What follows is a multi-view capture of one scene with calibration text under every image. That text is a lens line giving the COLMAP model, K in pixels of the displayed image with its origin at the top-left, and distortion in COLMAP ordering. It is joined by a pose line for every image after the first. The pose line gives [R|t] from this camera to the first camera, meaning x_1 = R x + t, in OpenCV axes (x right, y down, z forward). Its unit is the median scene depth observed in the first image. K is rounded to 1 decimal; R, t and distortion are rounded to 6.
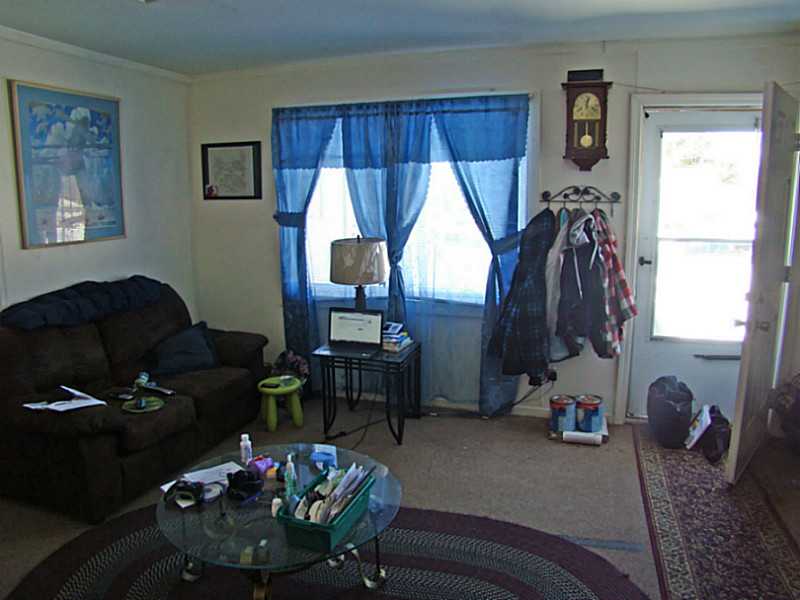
lens RADIAL K [[577.6, 0, 396.5], [0, 577.6, 302.3], [0, 0, 1]] dist [-0.186985, 0.083028]
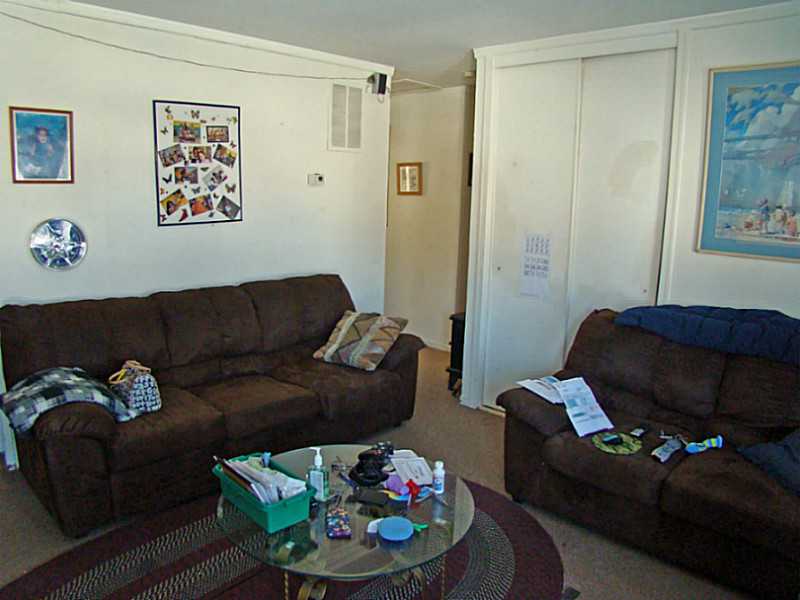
lens RADIAL K [[577.6, 0, 396.5], [0, 577.6, 302.3], [0, 0, 1]] dist [-0.186985, 0.083028]
pose [[-0.495745, 0.150967, -0.855246, 0.378529], [-0.190270, 0.941971, 0.276566, -0.176171], [0.847369, 0.299834, -0.438253, 0.980734]]
